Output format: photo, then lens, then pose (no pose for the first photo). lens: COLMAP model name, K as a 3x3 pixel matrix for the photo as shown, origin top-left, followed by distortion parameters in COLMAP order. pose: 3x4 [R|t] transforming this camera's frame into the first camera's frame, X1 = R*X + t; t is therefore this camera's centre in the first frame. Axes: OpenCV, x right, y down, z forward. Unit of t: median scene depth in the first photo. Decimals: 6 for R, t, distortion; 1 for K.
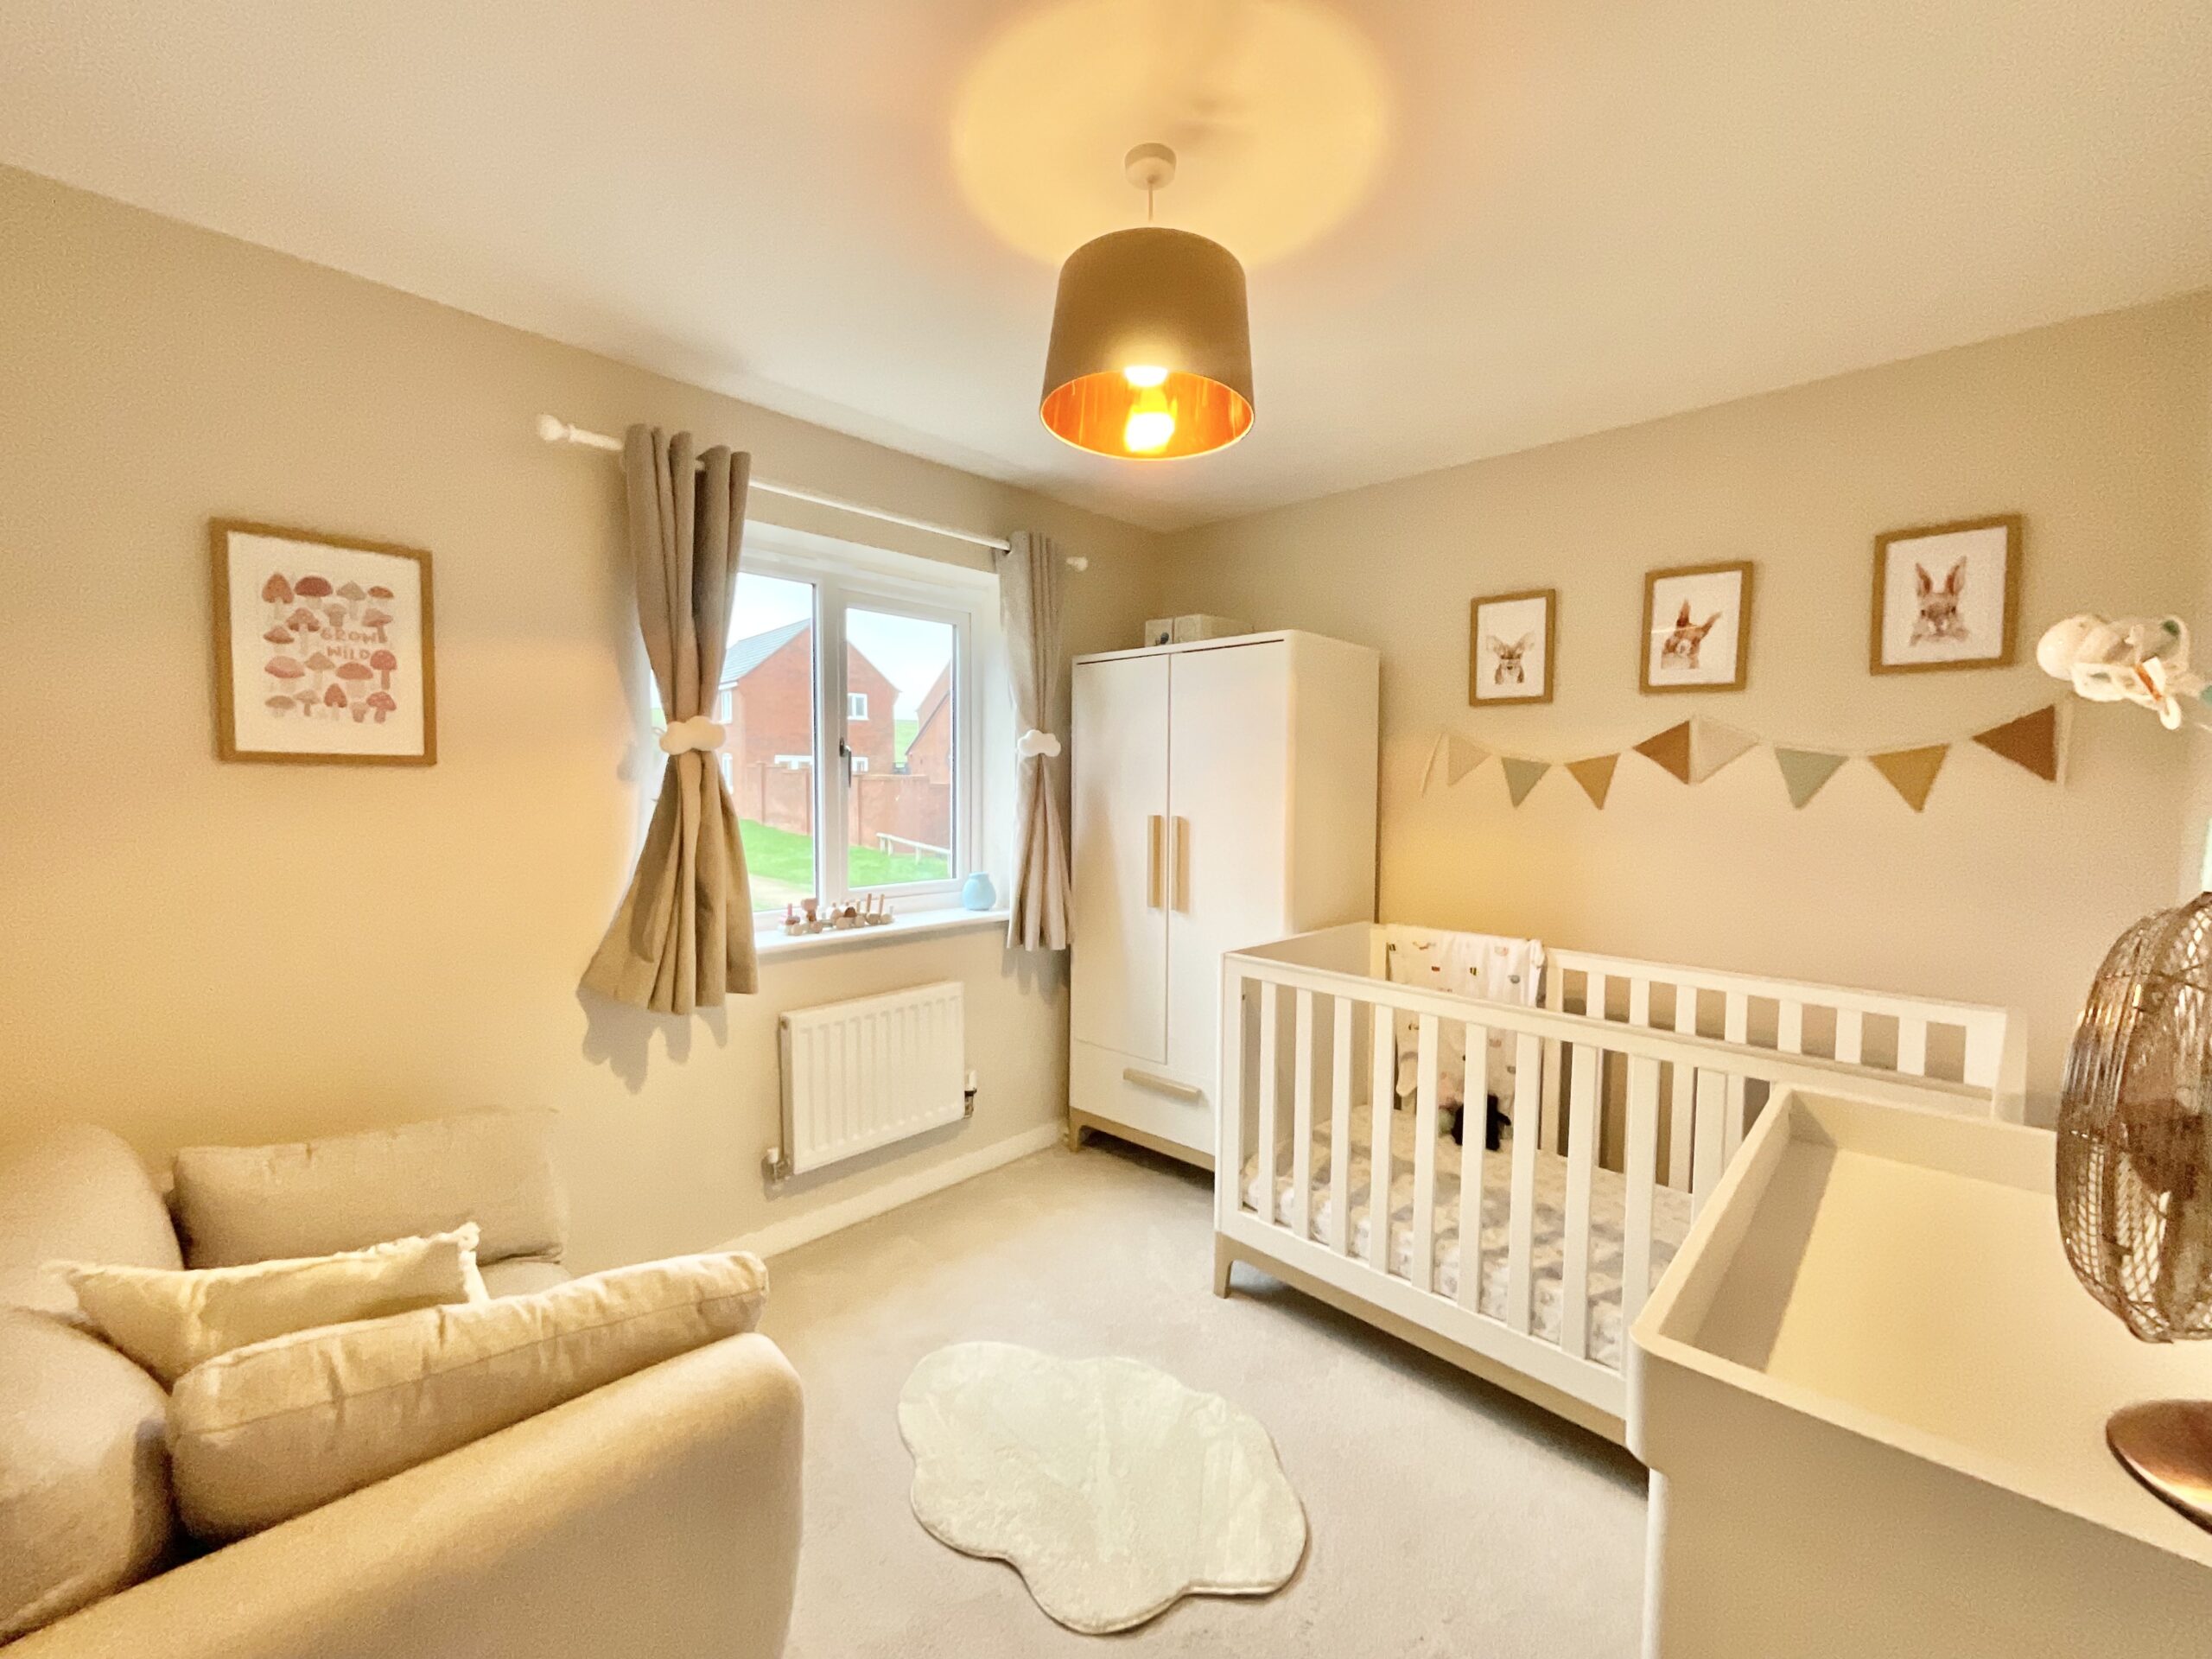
lens RADIAL K [[901.1, 0, 1102.6], [0, 901.1, 828.7], [0, 0, 1]] dist [-0.000386, 0.000650]
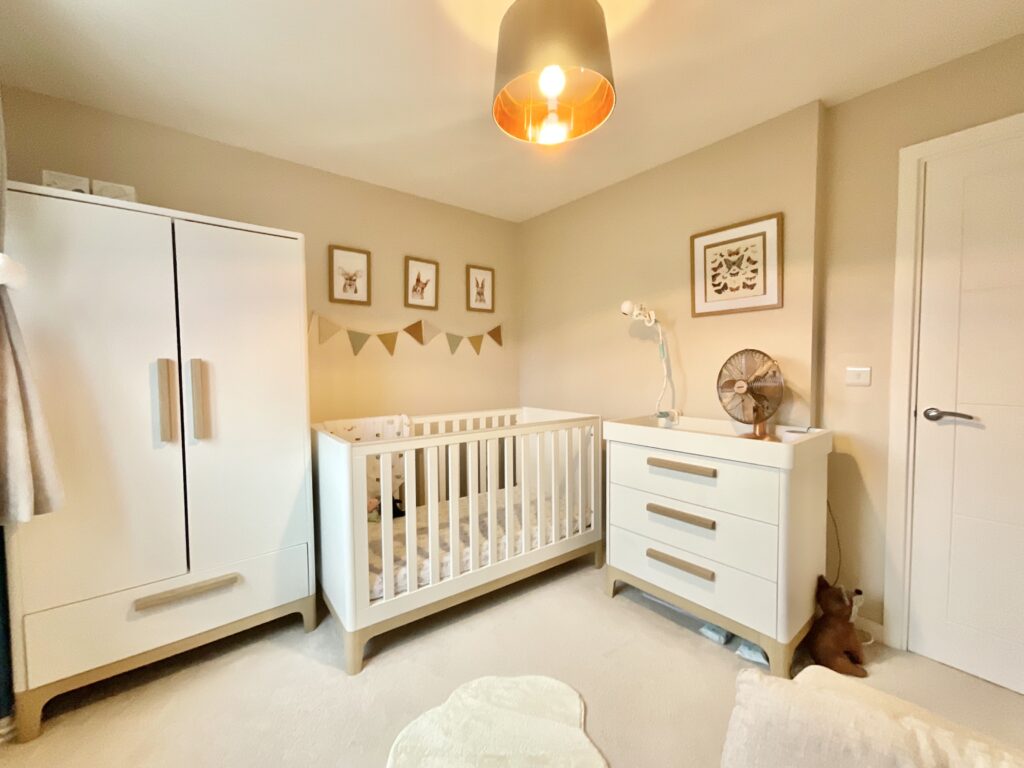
lens RADIAL K [[413.7, 0, 505.7], [0, 413.7, 383.8], [0, 0, 1]] dist [0.004385, -0.003615]
pose [[0.136276, -0.050522, 0.989382, -0.473078], [0.059682, 0.997303, 0.042706, 0.023636], [-0.988872, 0.053228, 0.138924, 0.611477]]
